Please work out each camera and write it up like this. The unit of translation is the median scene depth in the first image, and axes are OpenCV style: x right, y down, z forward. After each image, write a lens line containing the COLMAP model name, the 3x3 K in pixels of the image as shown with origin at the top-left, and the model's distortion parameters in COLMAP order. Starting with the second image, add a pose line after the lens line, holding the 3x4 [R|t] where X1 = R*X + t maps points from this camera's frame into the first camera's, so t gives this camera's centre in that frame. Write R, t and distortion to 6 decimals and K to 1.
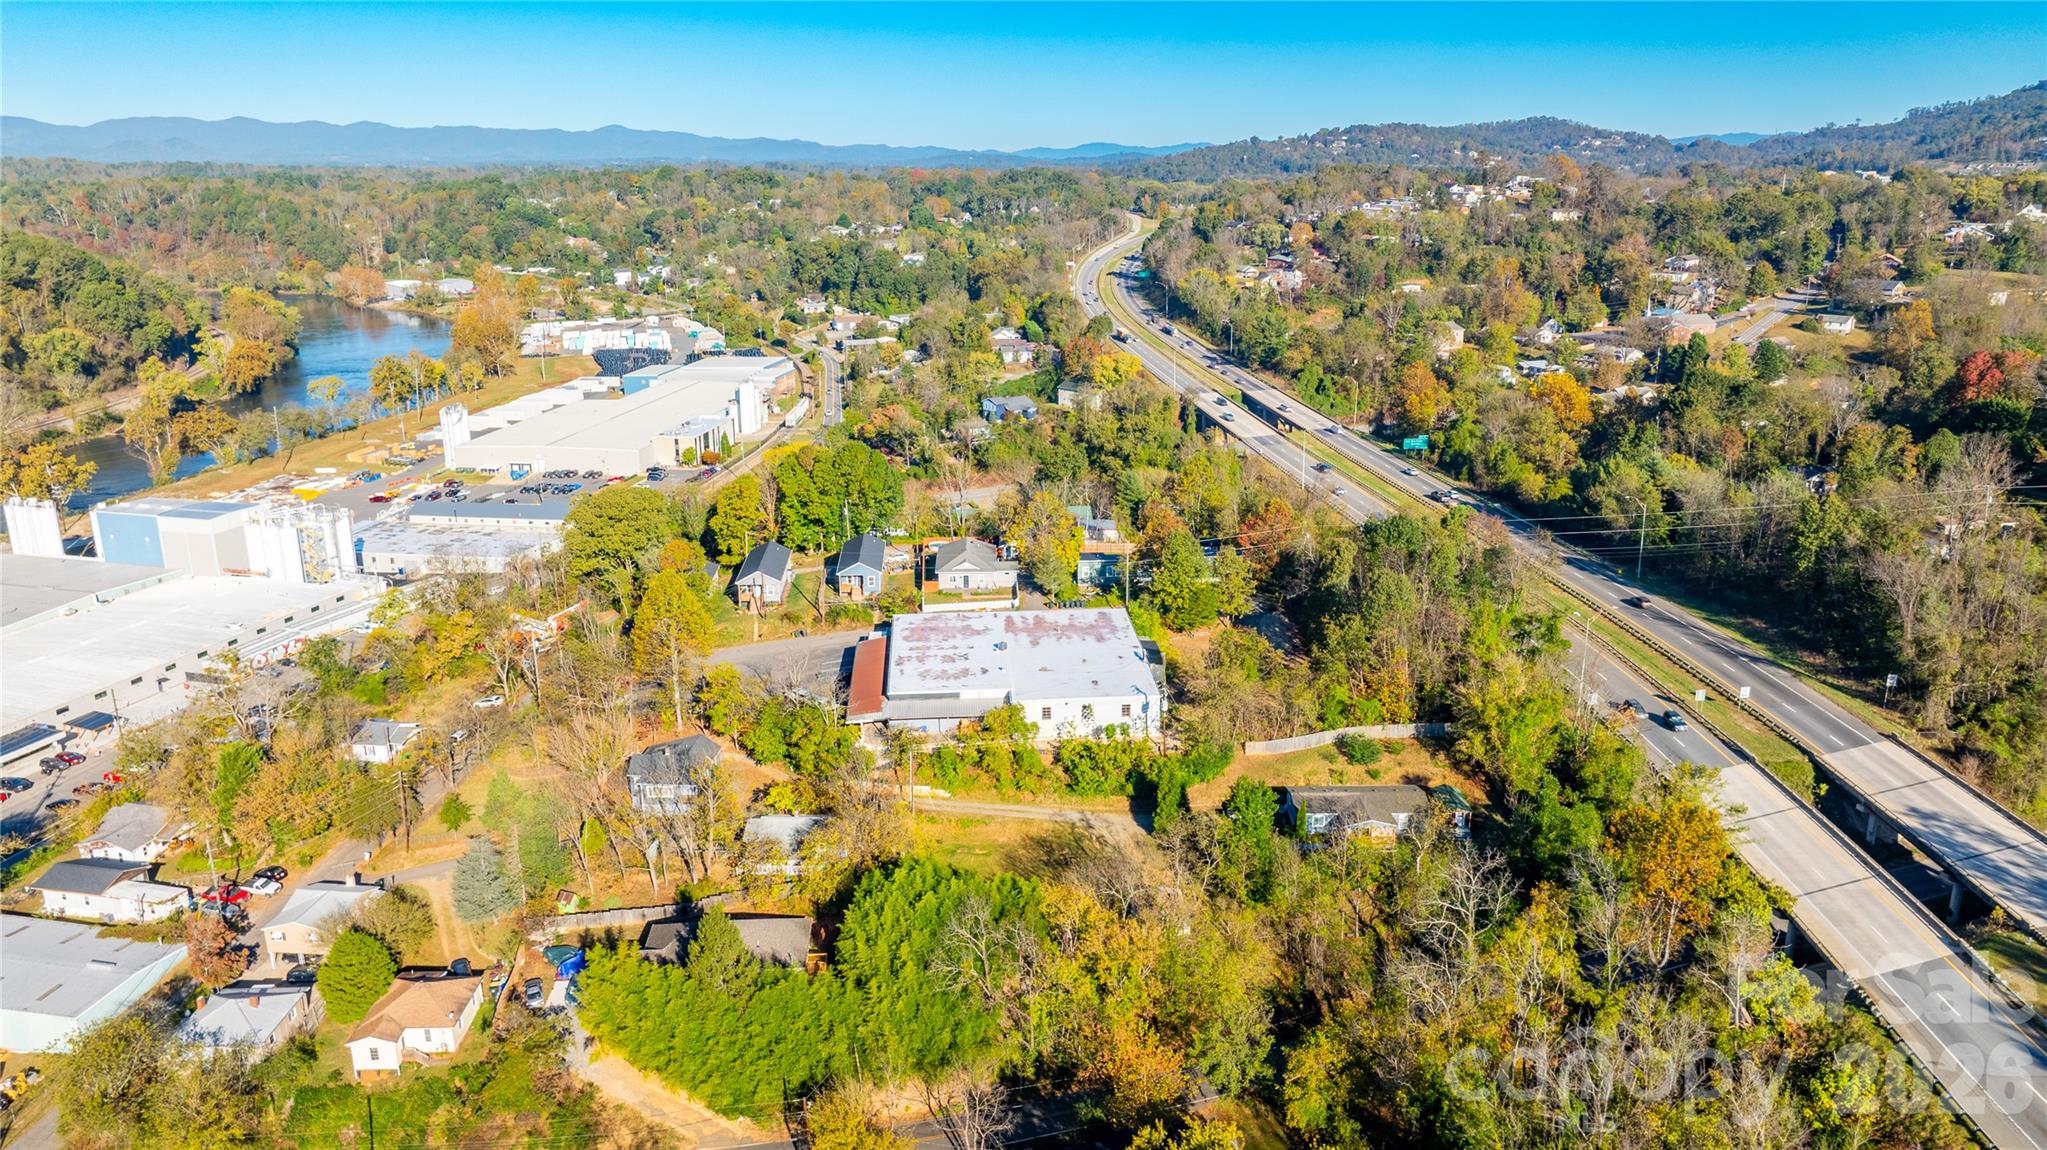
lens RADIAL K [[1473.6, 0, 1020.9], [0, 1473.6, 575.5], [0, 0, 1]] dist [-0.016311, 0.024631]
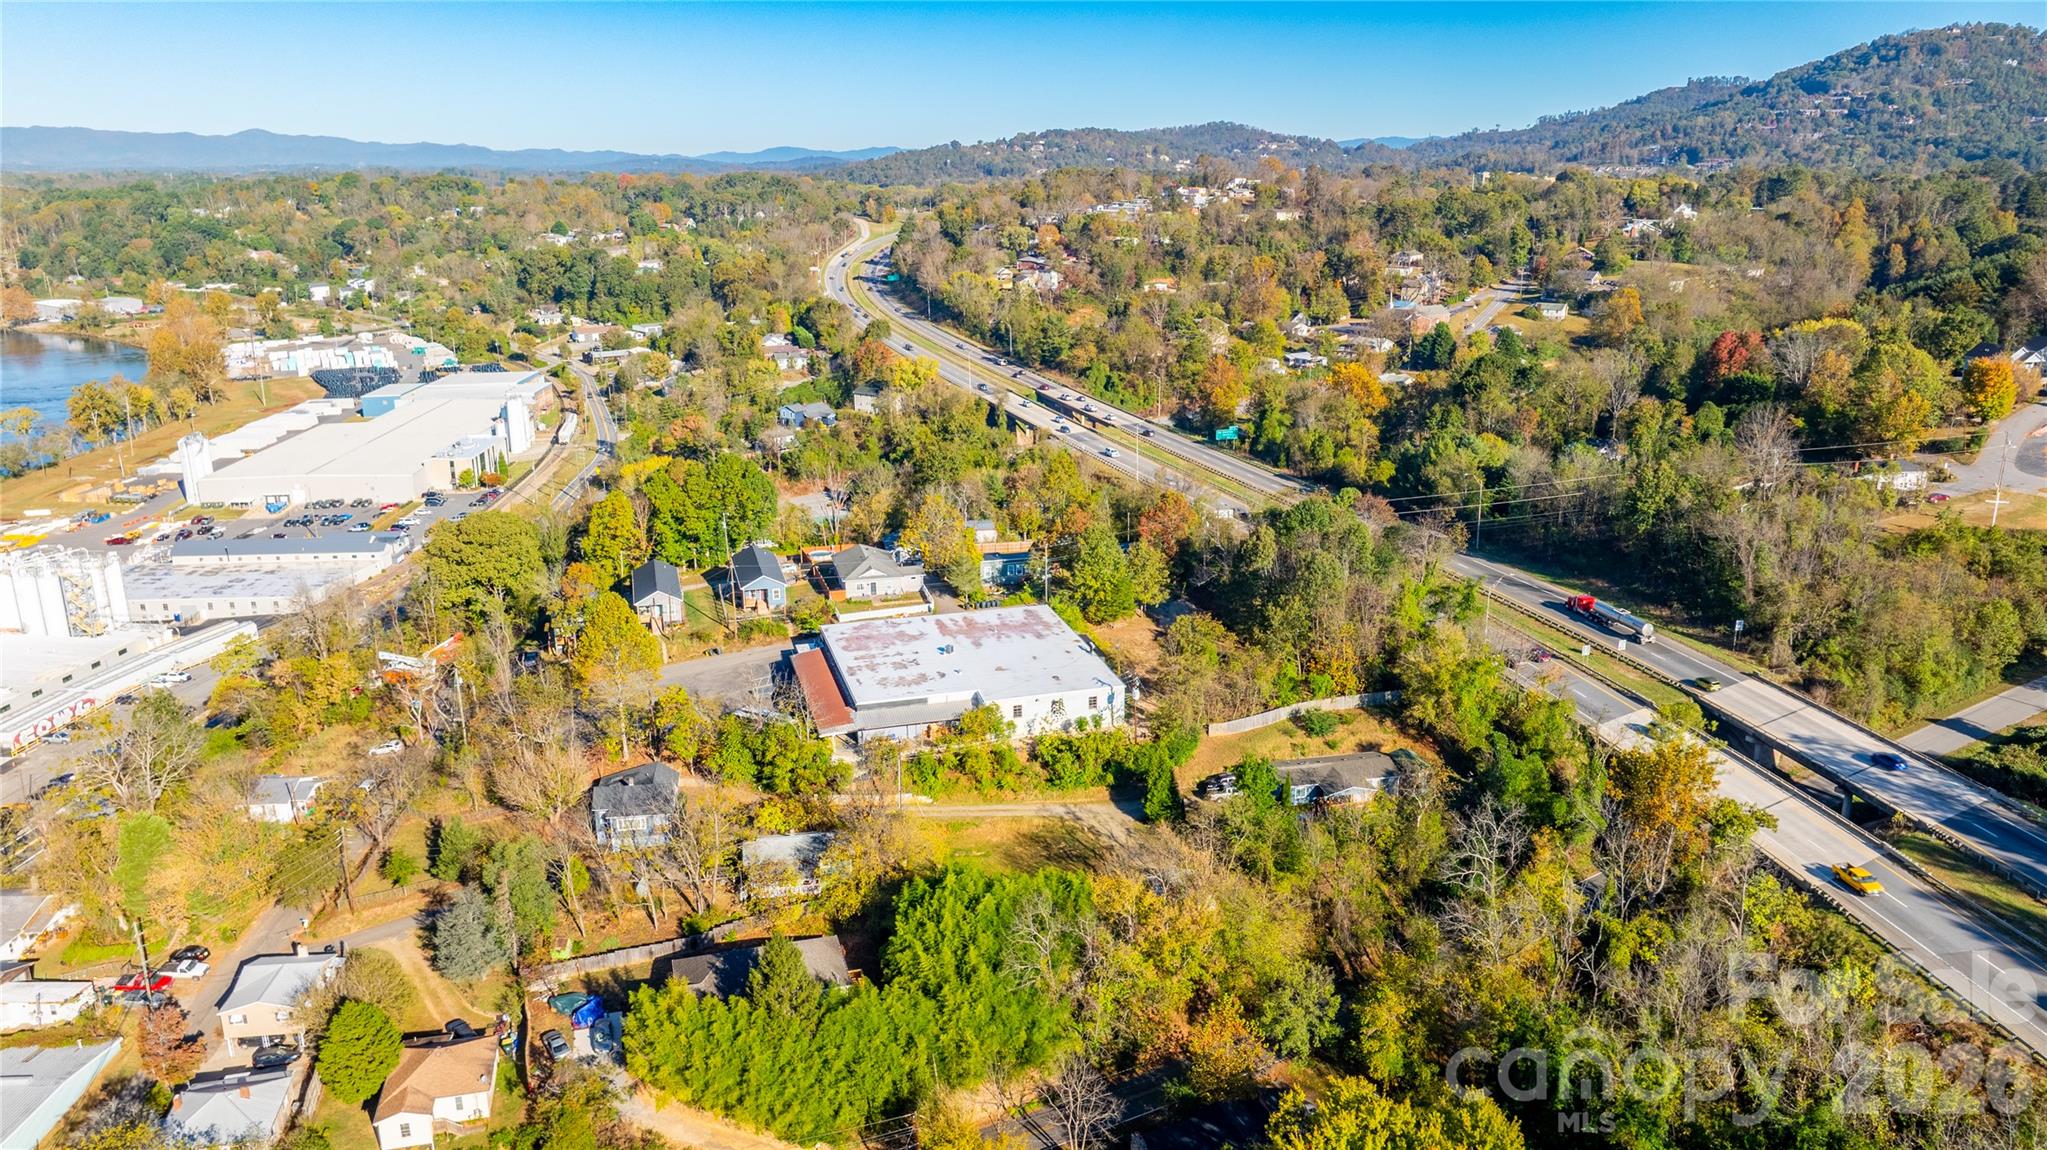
lens RADIAL K [[1473.6, 0, 1035.6], [0, 1473.6, 572.2], [0, 0, 1]] dist [-0.016311, 0.024631]
pose [[0.977698, -0.058010, 0.201843, -0.129452], [0.058948, 0.998260, 0.001366, -0.001842], [-0.201571, 0.010563, 0.979417, 0.005959]]
